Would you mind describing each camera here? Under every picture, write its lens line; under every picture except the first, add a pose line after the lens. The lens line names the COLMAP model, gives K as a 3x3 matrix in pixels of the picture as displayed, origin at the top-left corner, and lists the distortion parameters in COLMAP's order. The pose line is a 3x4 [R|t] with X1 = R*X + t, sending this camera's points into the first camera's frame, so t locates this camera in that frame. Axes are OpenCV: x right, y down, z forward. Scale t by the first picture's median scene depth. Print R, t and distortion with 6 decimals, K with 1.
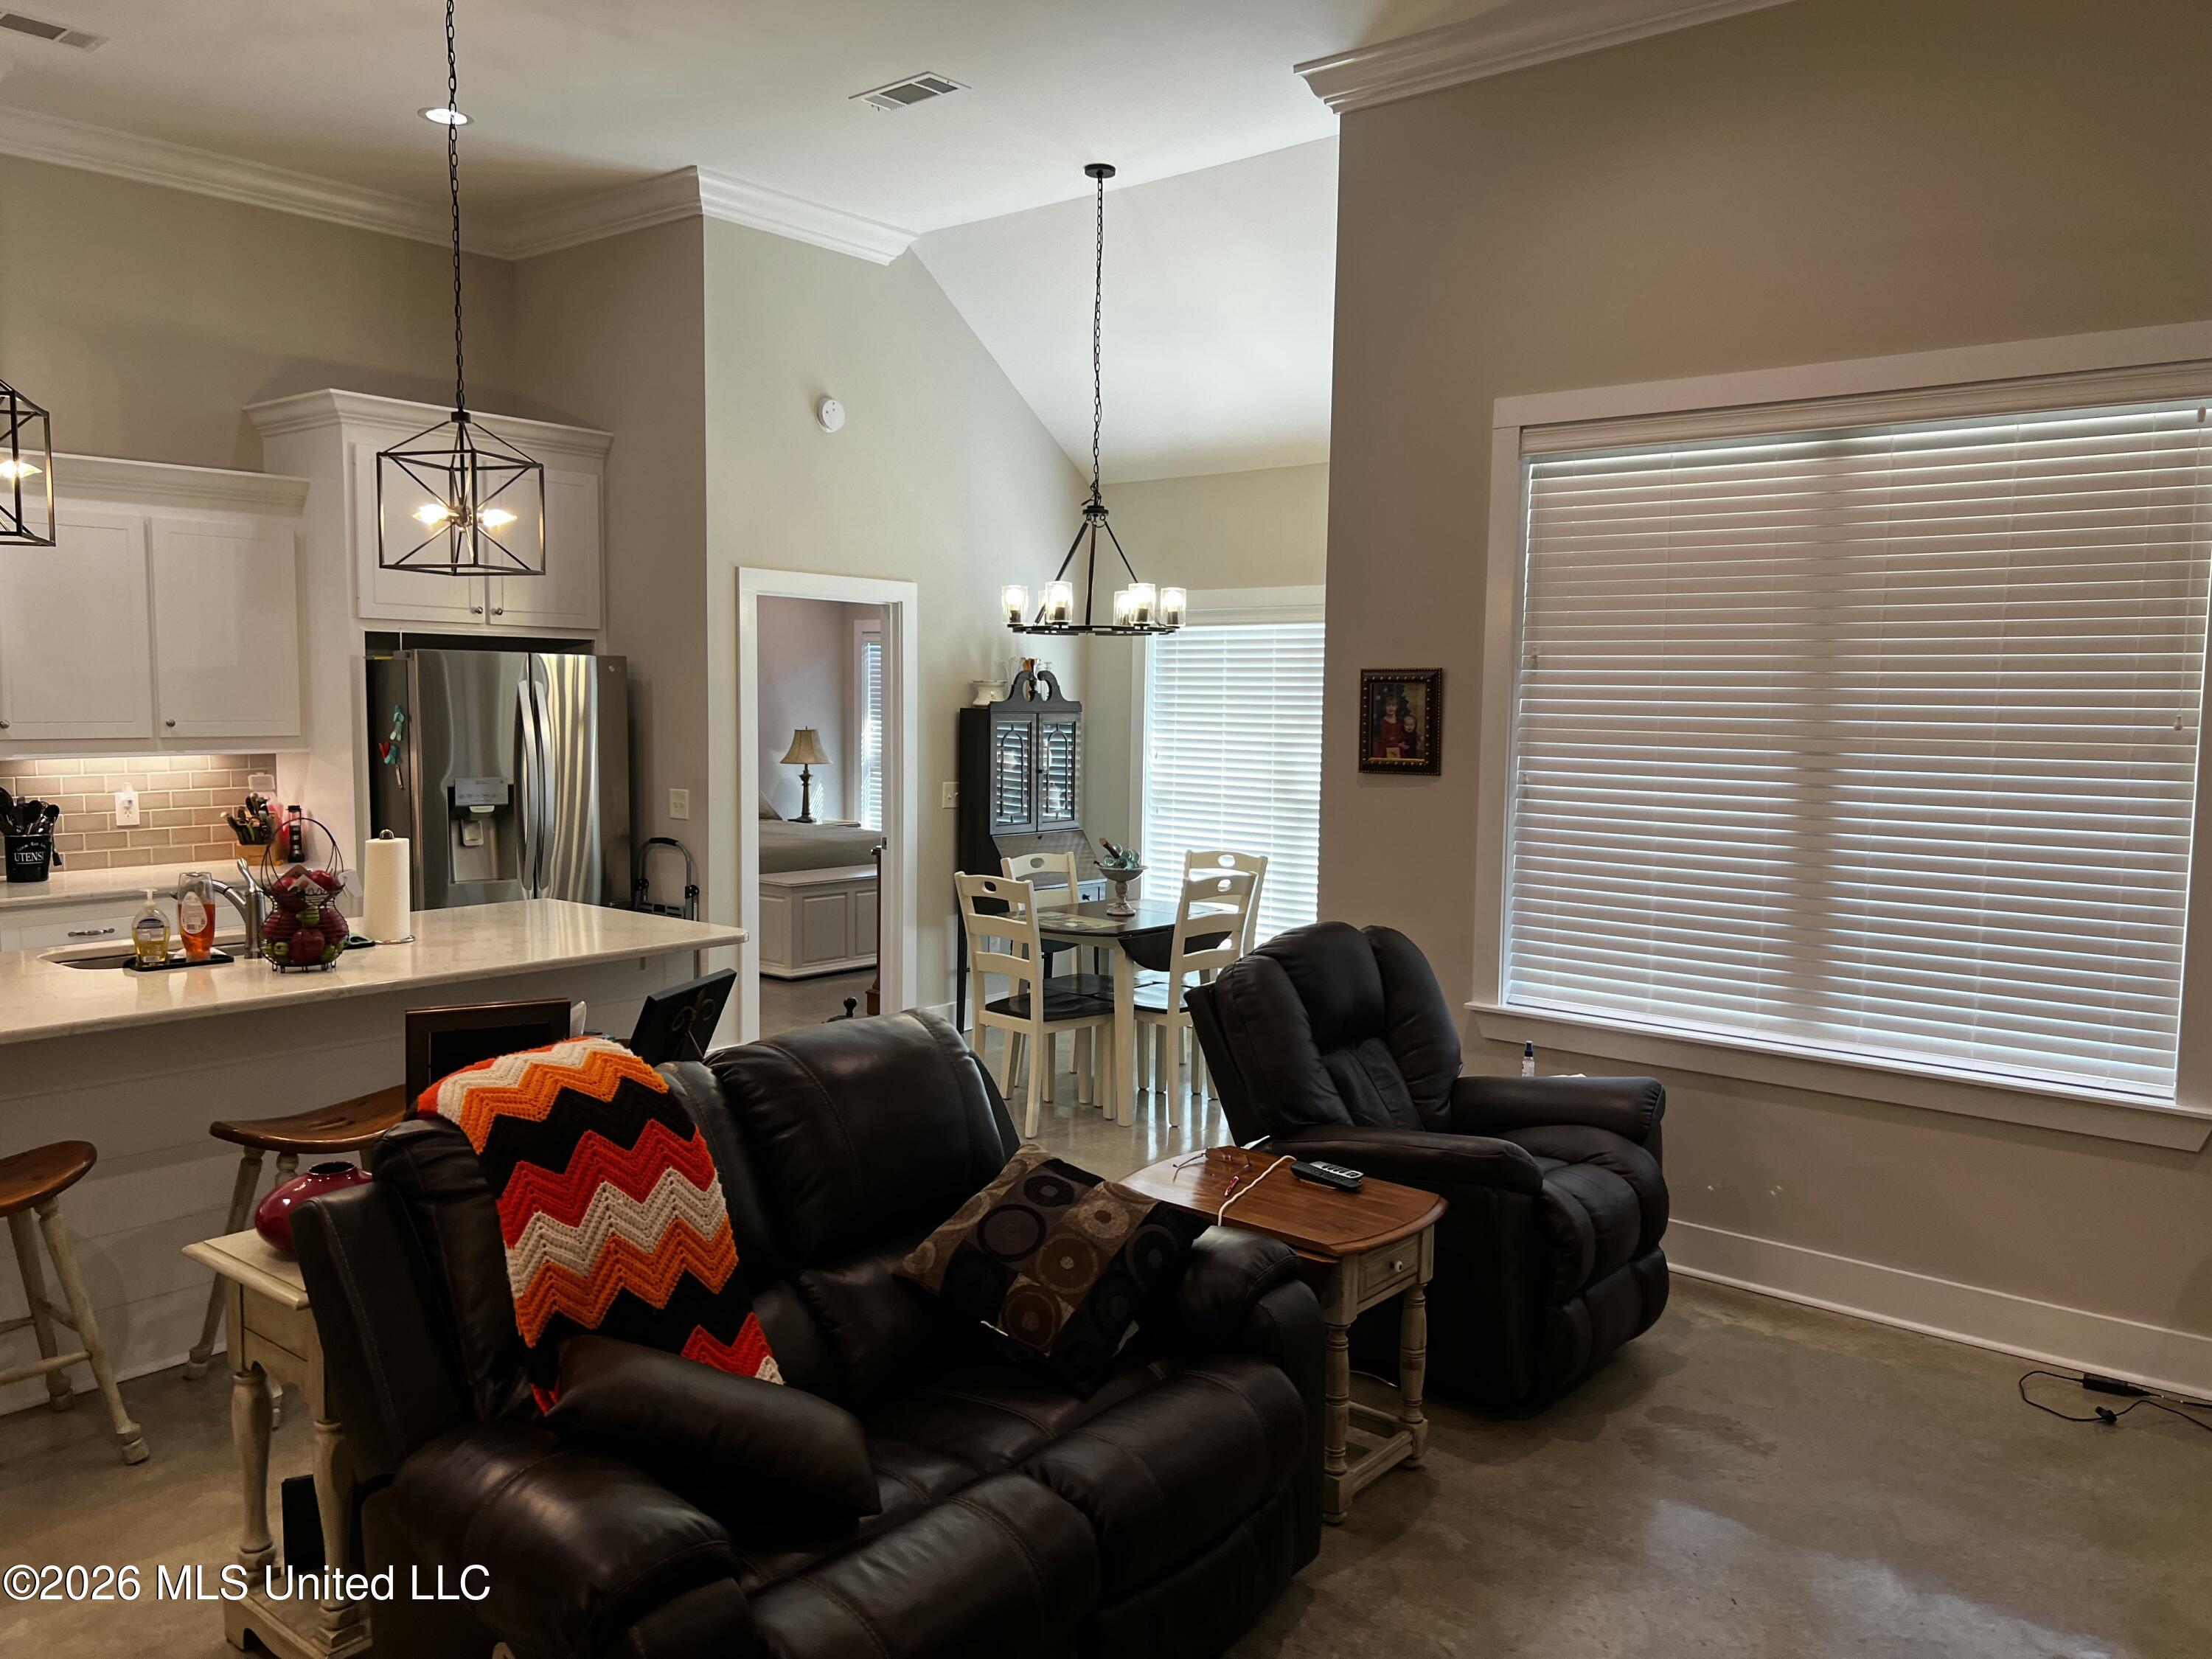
lens RADIAL K [[1672.0, 0, 1110.6], [0, 1672.0, 834.5], [0, 0, 1]] dist [0.004071, 0.001211]
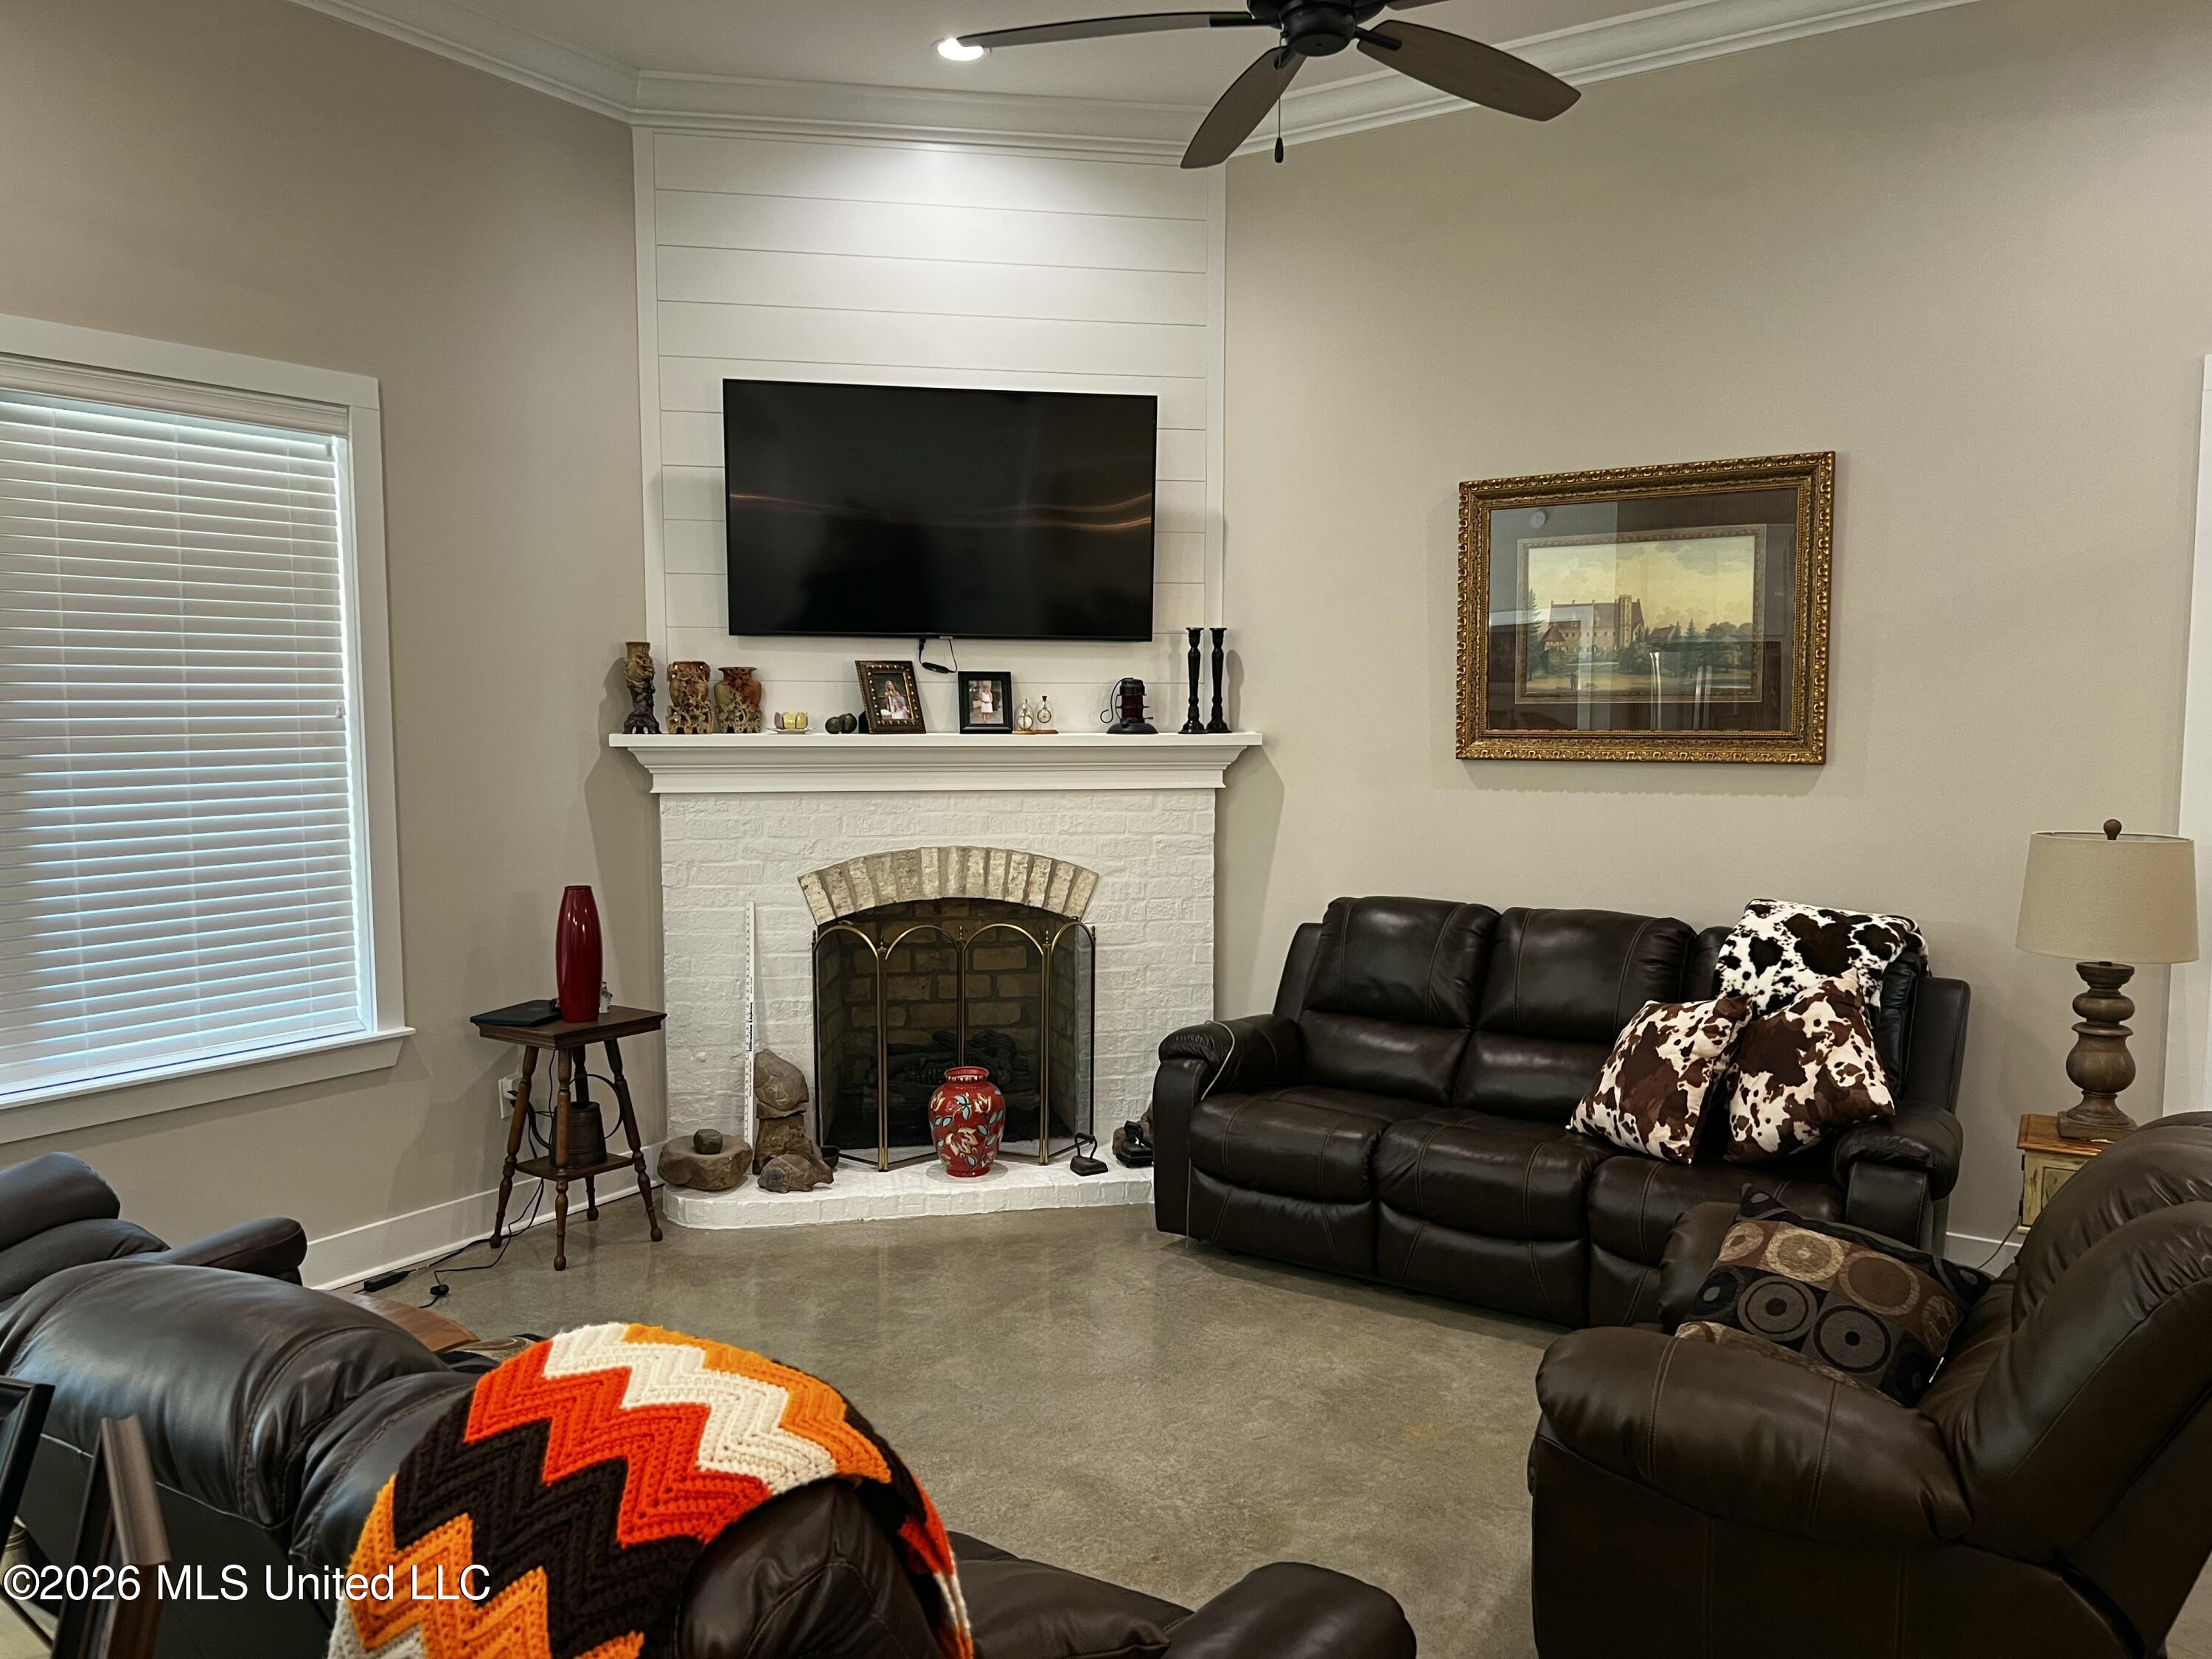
lens RADIAL K [[1672.0, 0, 1106.5], [0, 1672.0, 827.1], [0, 0, 1]] dist [0.004071, 0.001211]
pose [[-0.119160, -0.092233, 0.988582, -0.559165], [0.080605, 0.991491, 0.102221, -0.059867], [-0.989598, 0.091866, -0.110712, 0.573768]]
